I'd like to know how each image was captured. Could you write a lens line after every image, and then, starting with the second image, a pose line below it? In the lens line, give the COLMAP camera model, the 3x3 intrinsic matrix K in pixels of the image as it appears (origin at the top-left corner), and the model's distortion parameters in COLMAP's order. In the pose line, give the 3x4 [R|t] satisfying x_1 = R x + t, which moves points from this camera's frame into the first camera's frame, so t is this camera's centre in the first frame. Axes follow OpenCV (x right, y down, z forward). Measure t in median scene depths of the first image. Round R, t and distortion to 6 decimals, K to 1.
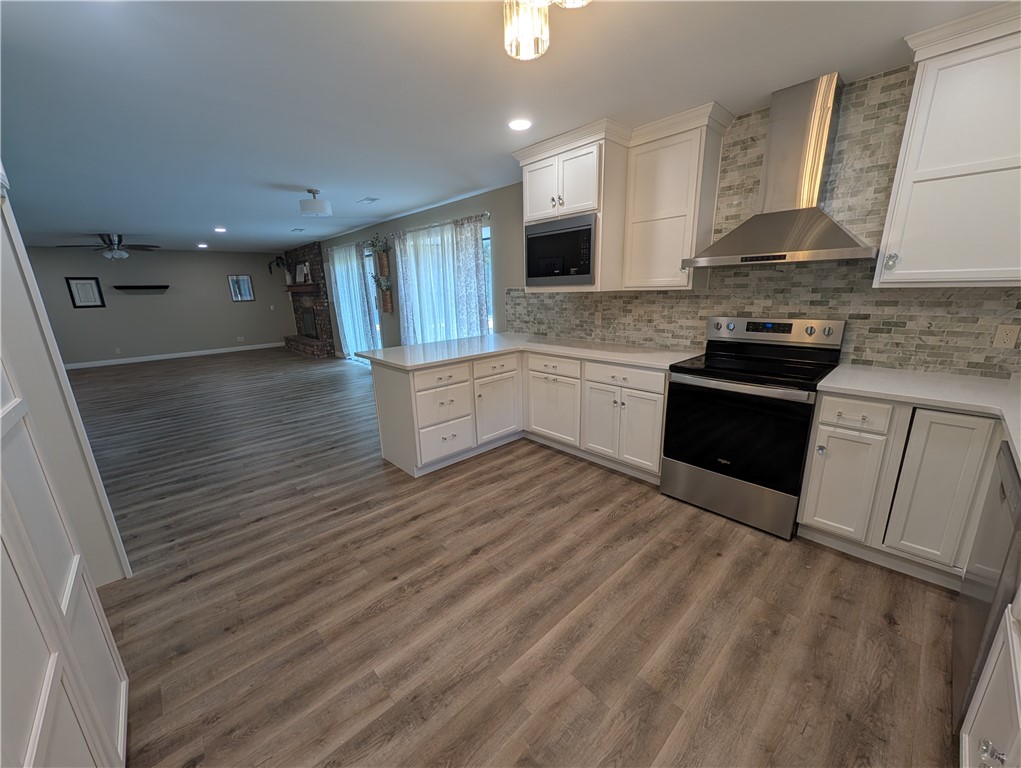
lens RADIAL K [[390.9, 0, 510.8], [0, 390.9, 387.6], [0, 0, 1]] dist [0.001516, -0.000098]
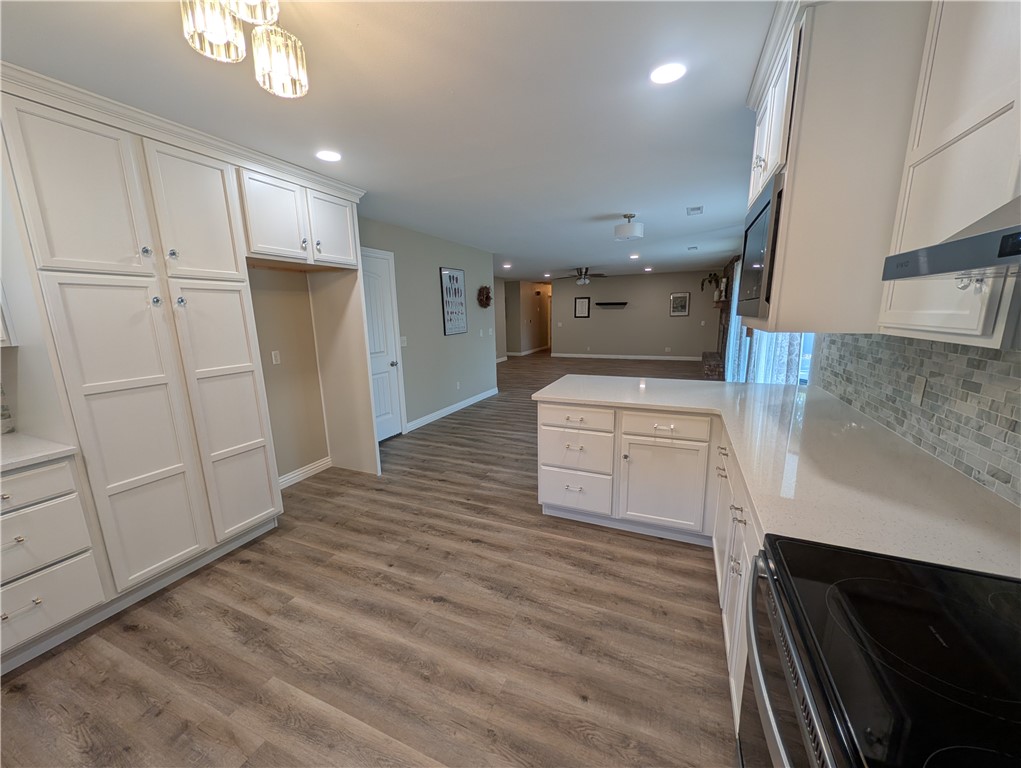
lens RADIAL K [[390.9, 0, 510.5], [0, 390.9, 387.8], [0, 0, 1]] dist [0.001516, -0.000098]
pose [[0.401738, 0.195097, -0.894731, 0.553746], [-0.221906, 0.968663, 0.111581, -0.164310], [0.888462, 0.153719, 0.432442, 0.517703]]
